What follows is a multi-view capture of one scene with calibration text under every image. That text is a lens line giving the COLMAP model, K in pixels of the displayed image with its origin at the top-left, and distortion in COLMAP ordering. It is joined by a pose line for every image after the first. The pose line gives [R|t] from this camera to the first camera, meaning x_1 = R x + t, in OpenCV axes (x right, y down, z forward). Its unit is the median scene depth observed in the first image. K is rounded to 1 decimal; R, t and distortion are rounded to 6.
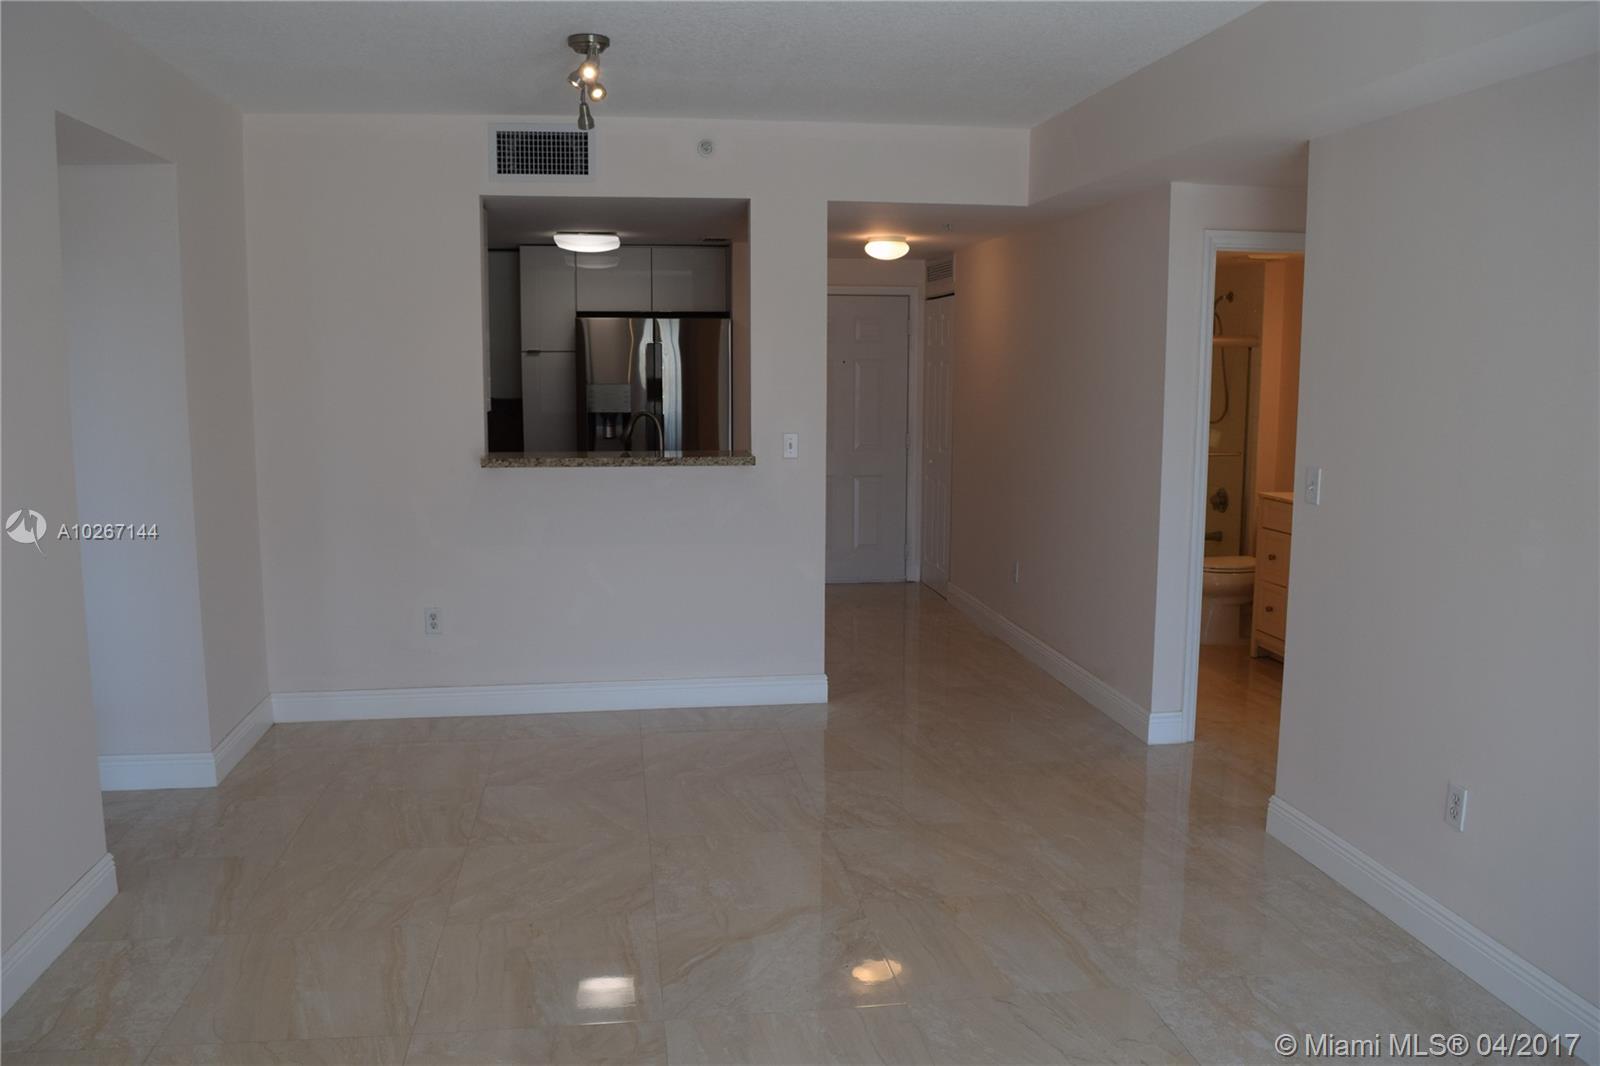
lens RADIAL K [[1250.0, 0, 793.1], [0, 1250.0, 528.9], [0, 0, 1]] dist [-0.098788, 0.023407]
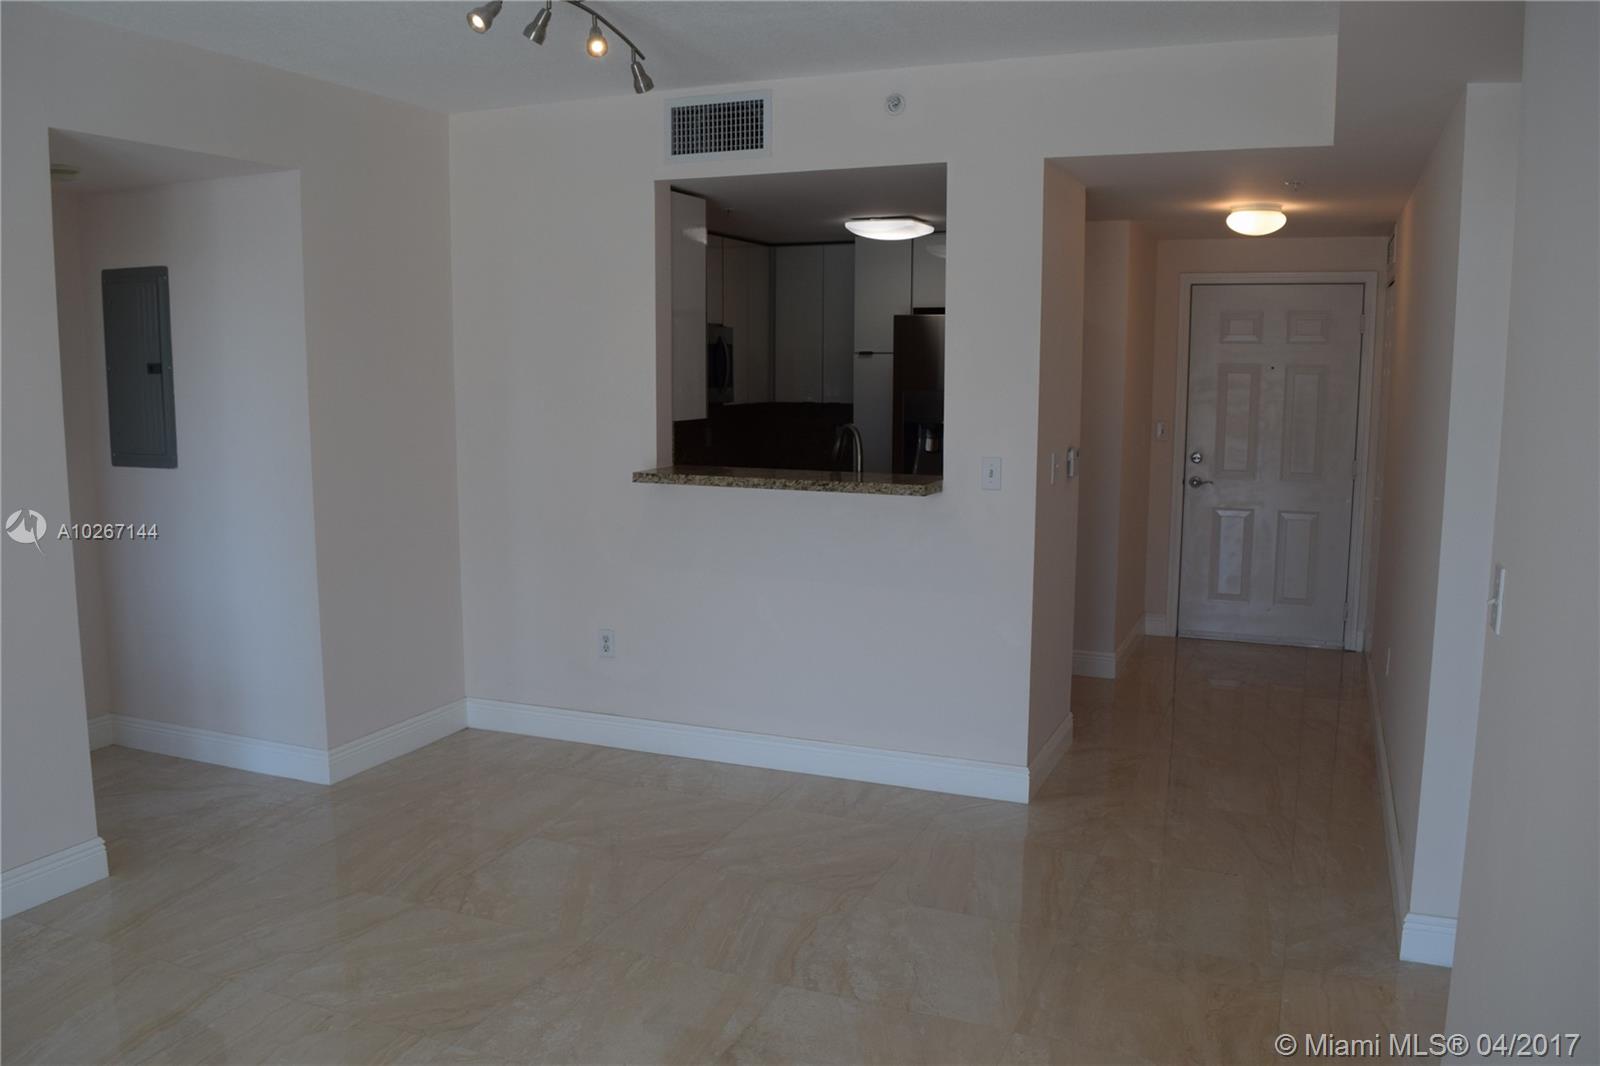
lens RADIAL K [[1250.0, 0, 793.2], [0, 1250.0, 534.3], [0, 0, 1]] dist [-0.098788, 0.023407]
pose [[0.854463, 0.071252, -0.514603, 0.305687], [-0.069507, 0.997324, 0.022679, -0.038413], [0.514842, 0.016390, 0.857129, 0.269583]]
